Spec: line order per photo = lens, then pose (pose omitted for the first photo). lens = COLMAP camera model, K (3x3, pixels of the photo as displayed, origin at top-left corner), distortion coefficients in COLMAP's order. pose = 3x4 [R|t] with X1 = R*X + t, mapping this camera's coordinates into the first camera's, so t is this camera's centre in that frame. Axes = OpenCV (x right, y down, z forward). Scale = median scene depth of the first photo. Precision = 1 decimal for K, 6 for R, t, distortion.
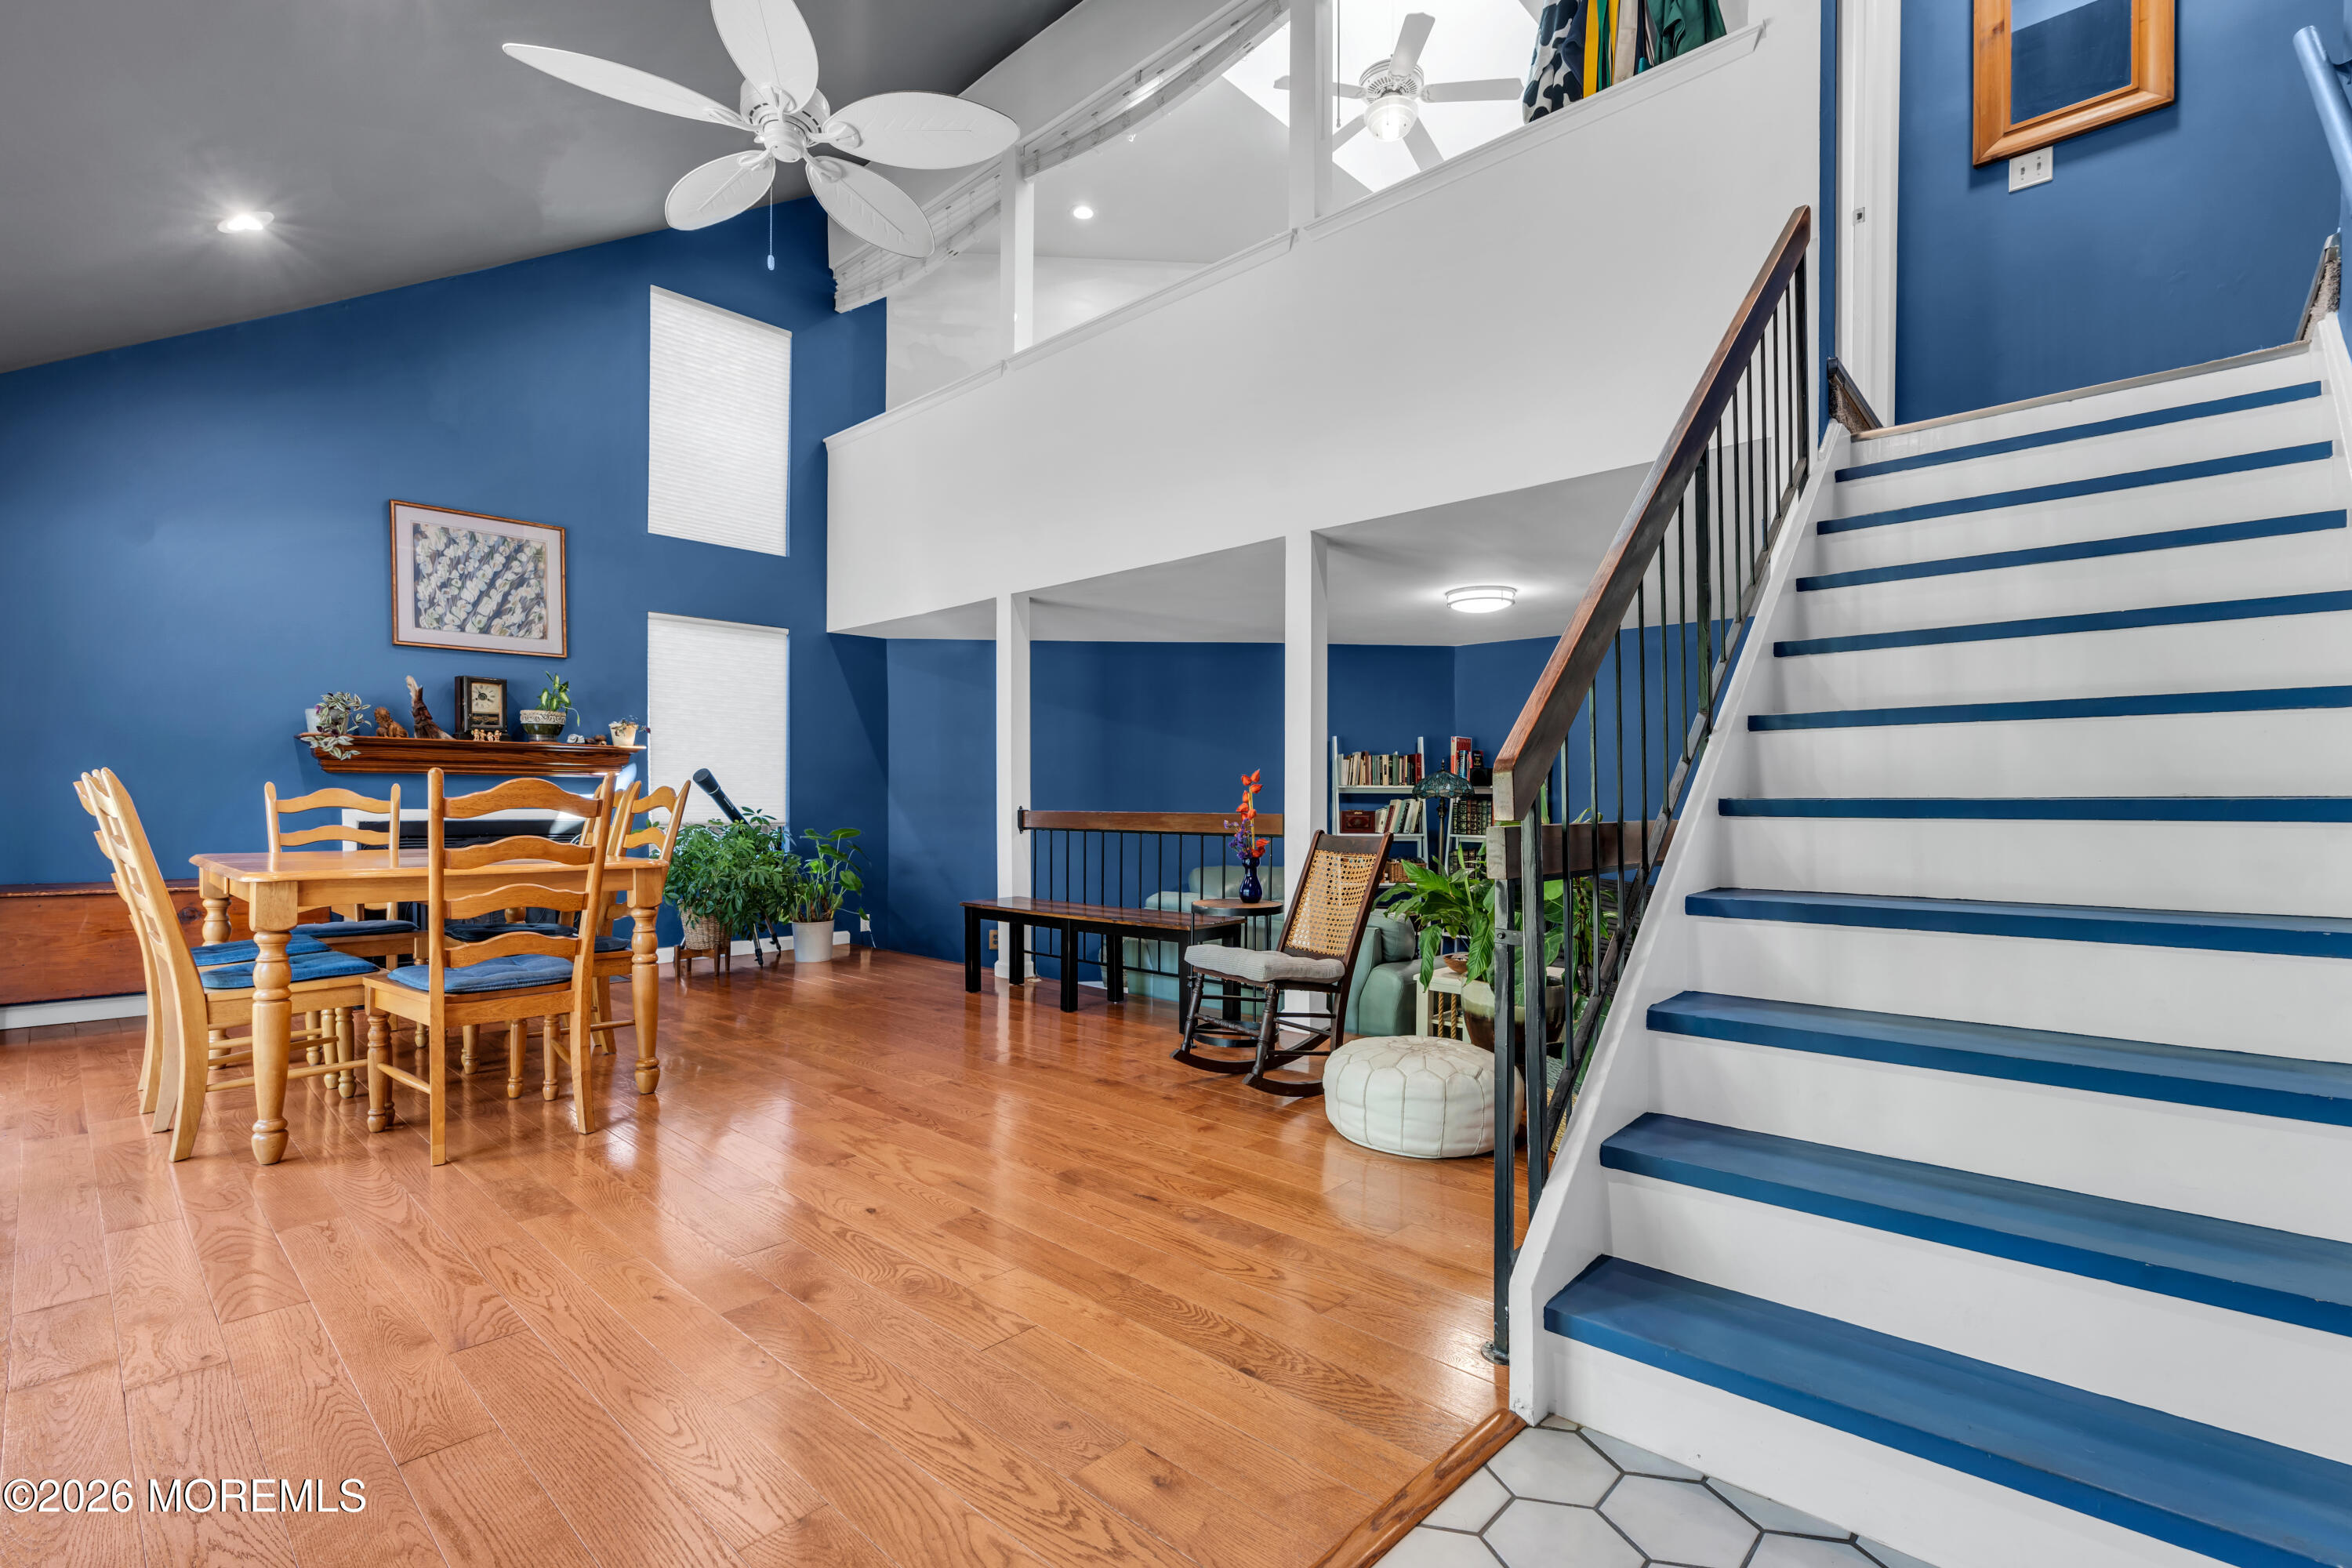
lens RADIAL K [[1046.2, 0, 1176.0], [0, 1046.2, 784.0], [0, 0, 1]] dist [-0.001039, 0.000667]
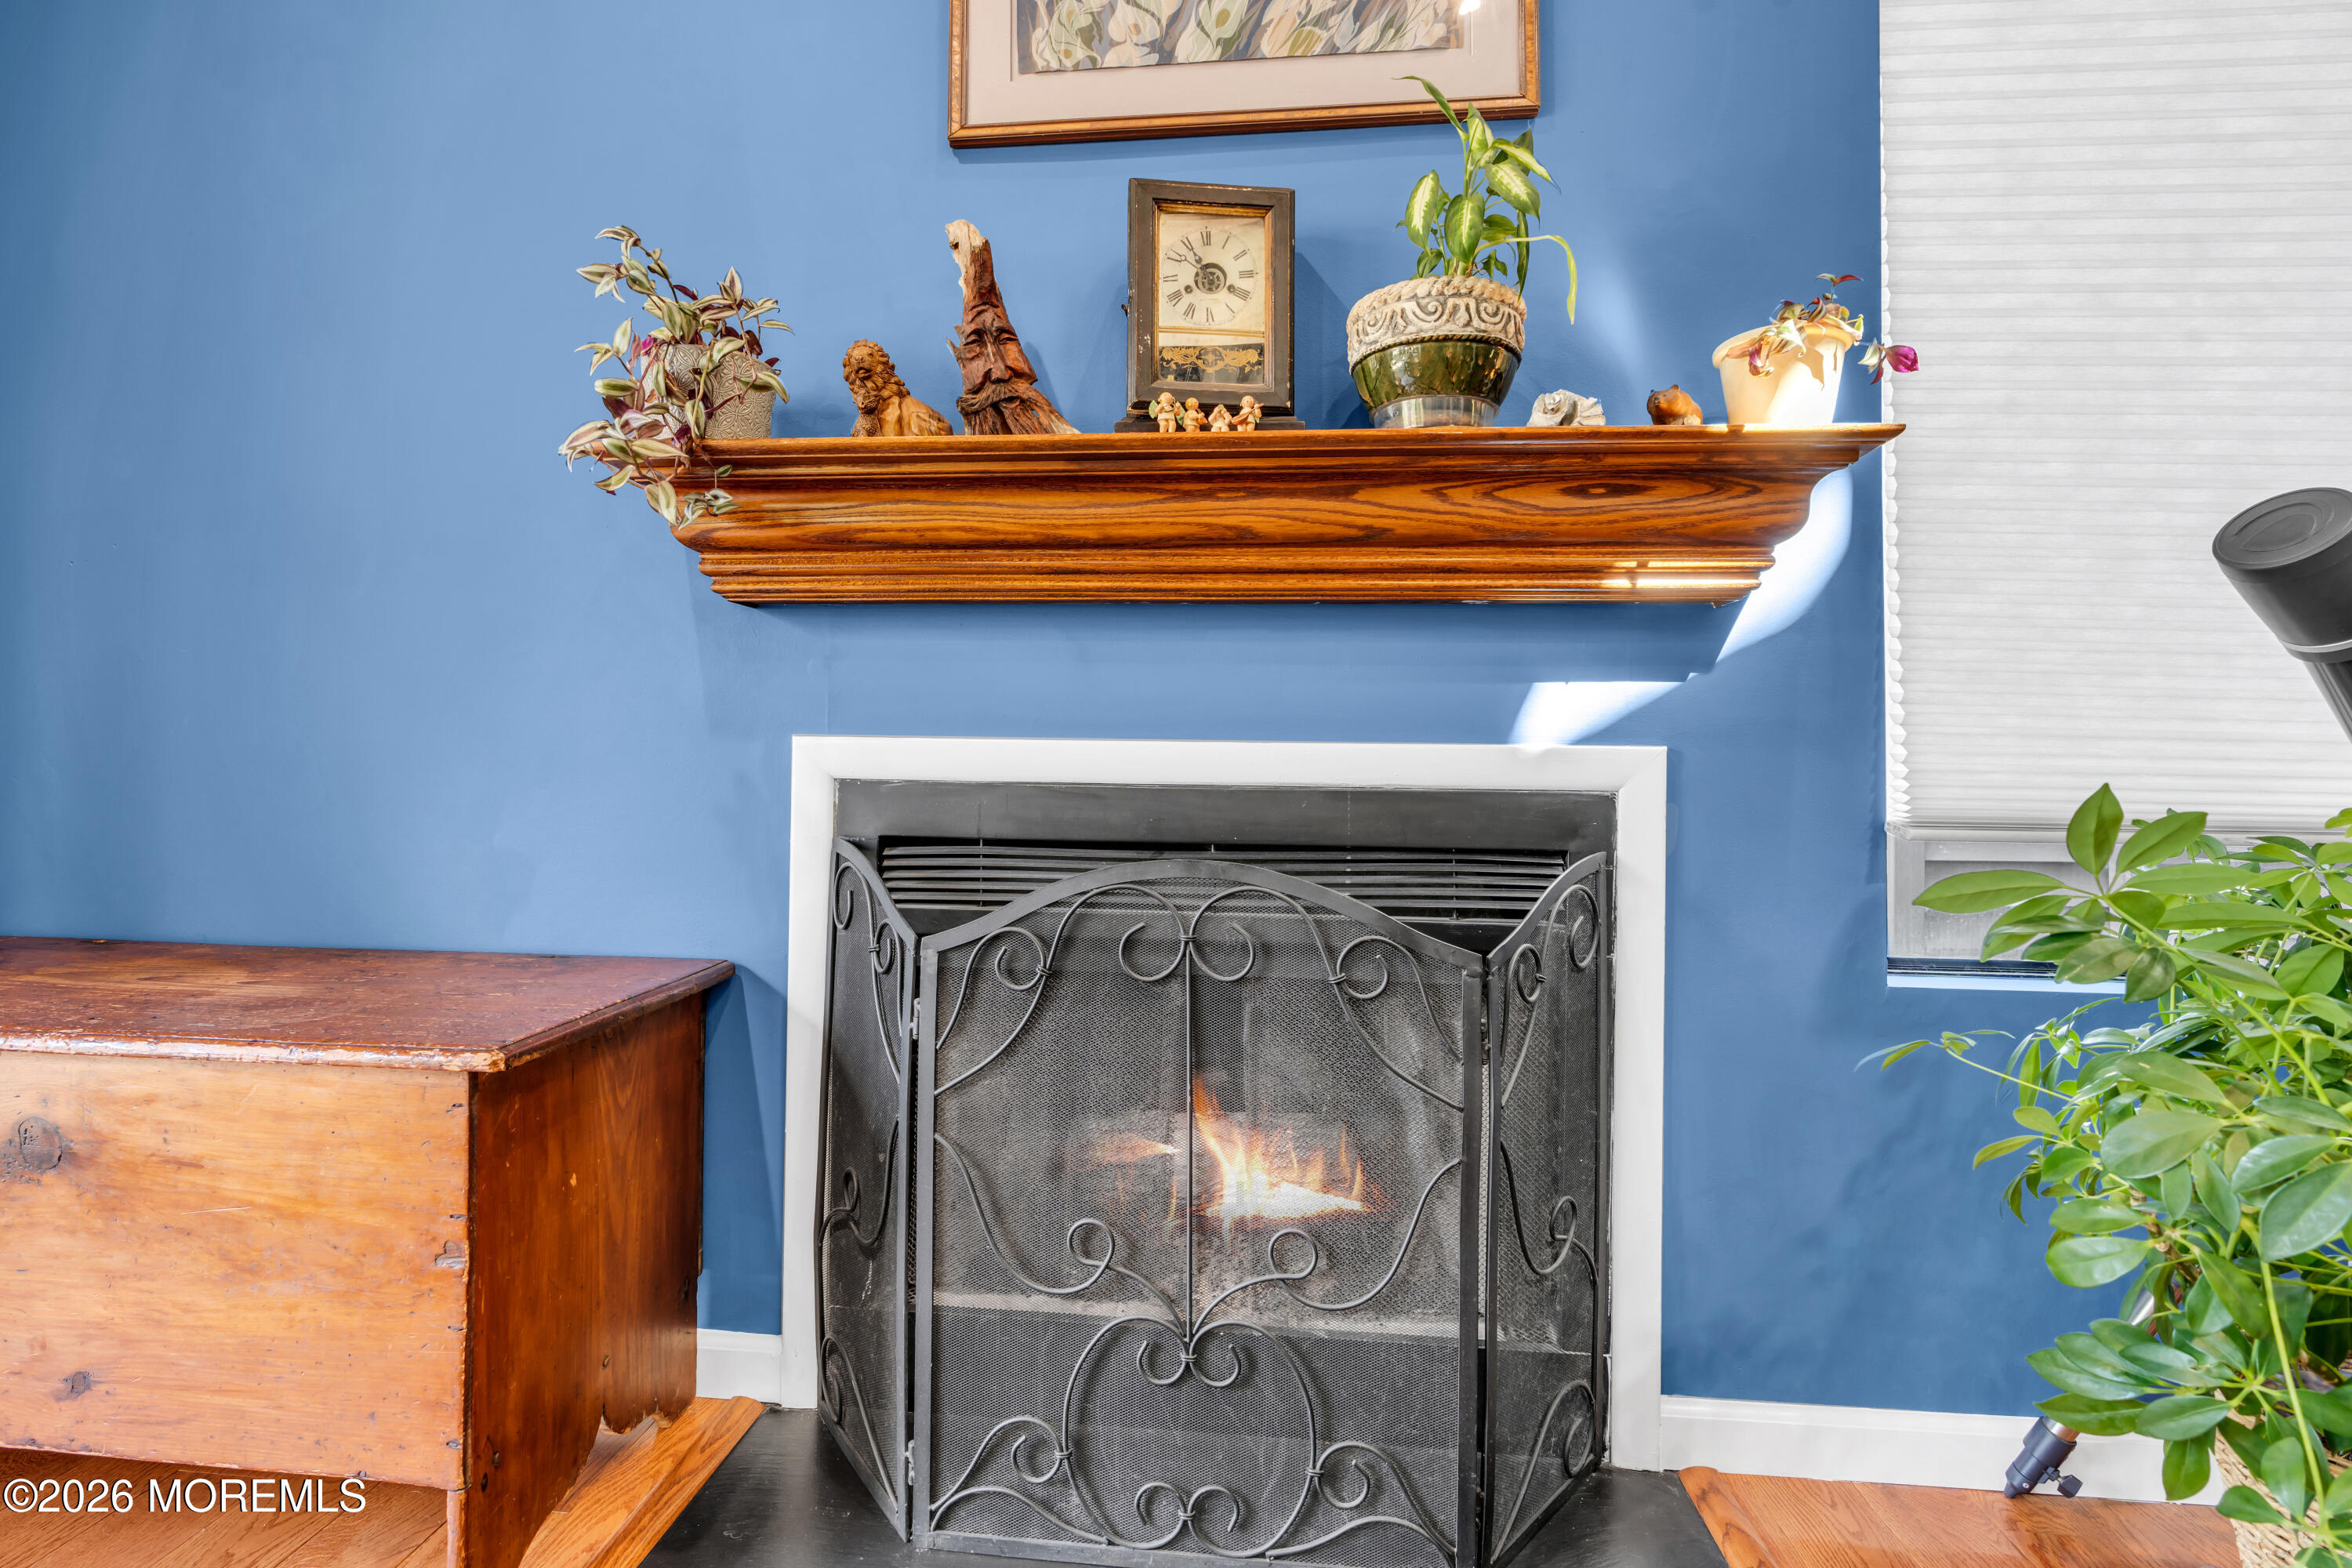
lens RADIAL K [[1076.3, 0, 1167.1], [0, 1076.3, 811.0], [0, 0, 1]] dist [-0.000649, 0.000197]
pose [[0.621418, 0.009347, -0.783423, -0.460247], [-0.001930, 0.999944, 0.010399, 0.037512], [0.783477, -0.004950, 0.621401, 0.816023]]
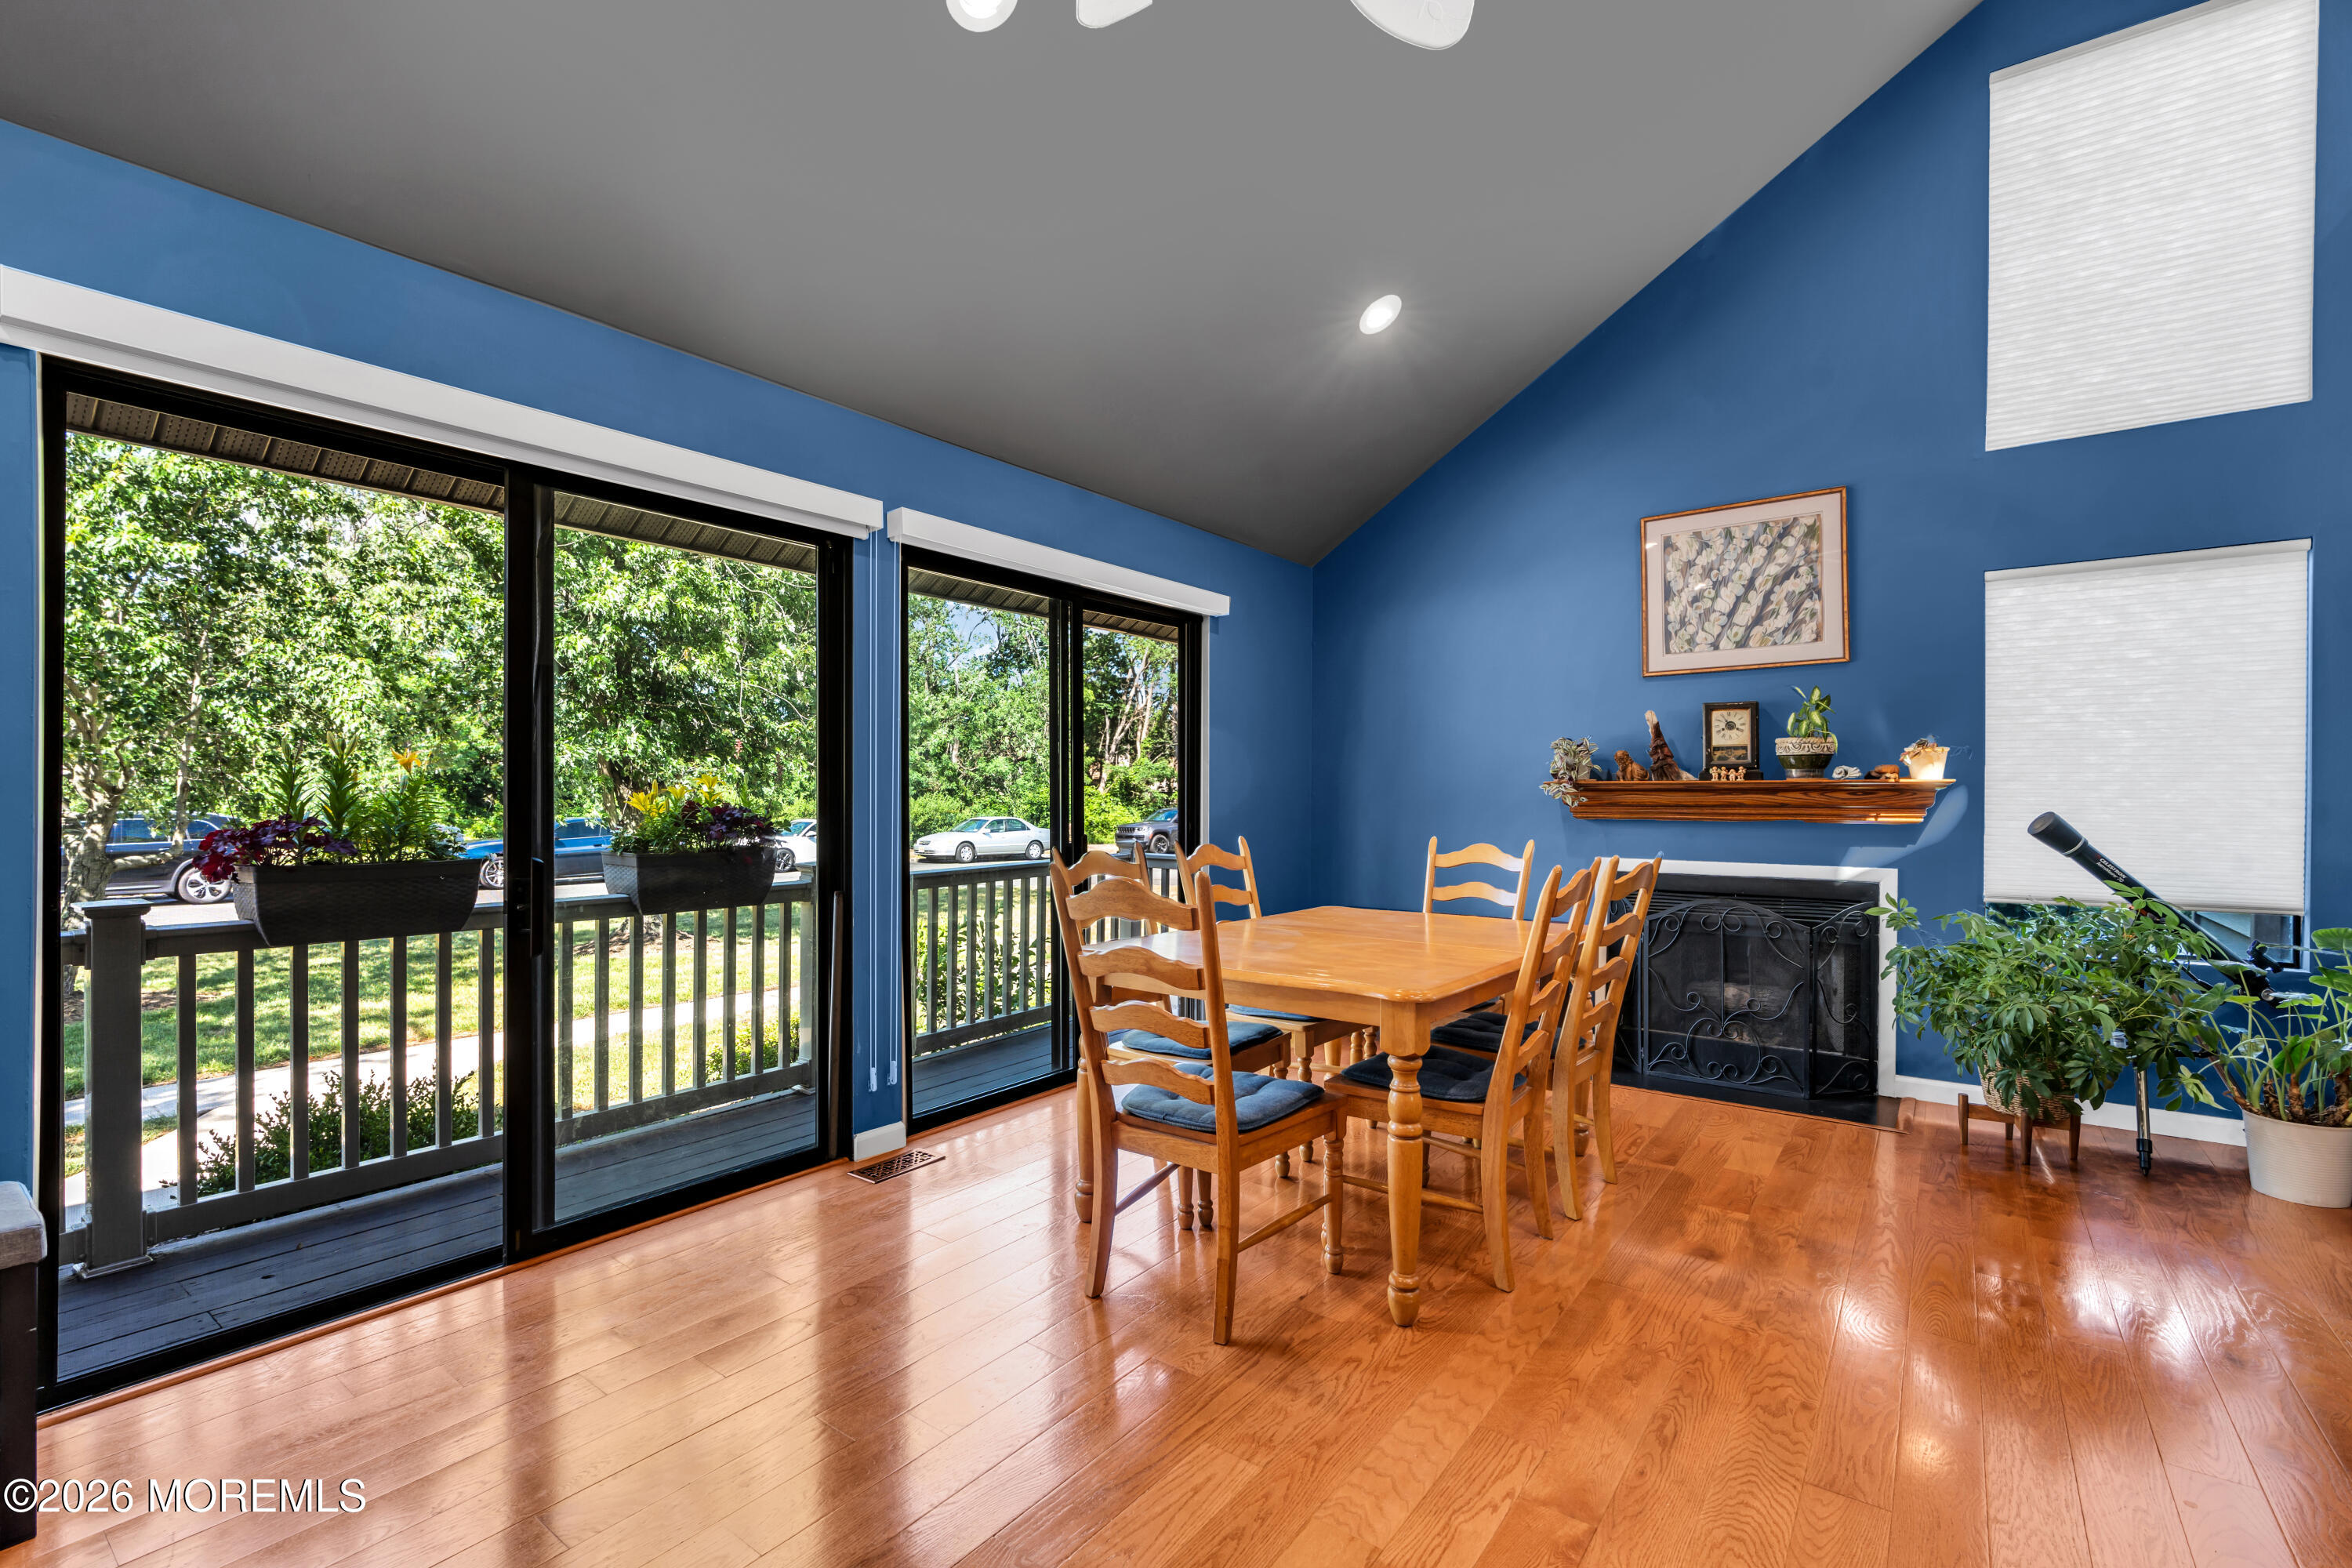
lens RADIAL K [[1032.7, 0, 1177.3], [0, 1032.7, 796.8], [0, 0, 1]] dist [-0.007865, 0.001105]
pose [[0.121620, 0.001151, -0.992576, 0.085658], [0.014852, 0.999885, 0.002980, -0.035810], [0.992466, -0.015104, 0.121589, 0.458703]]
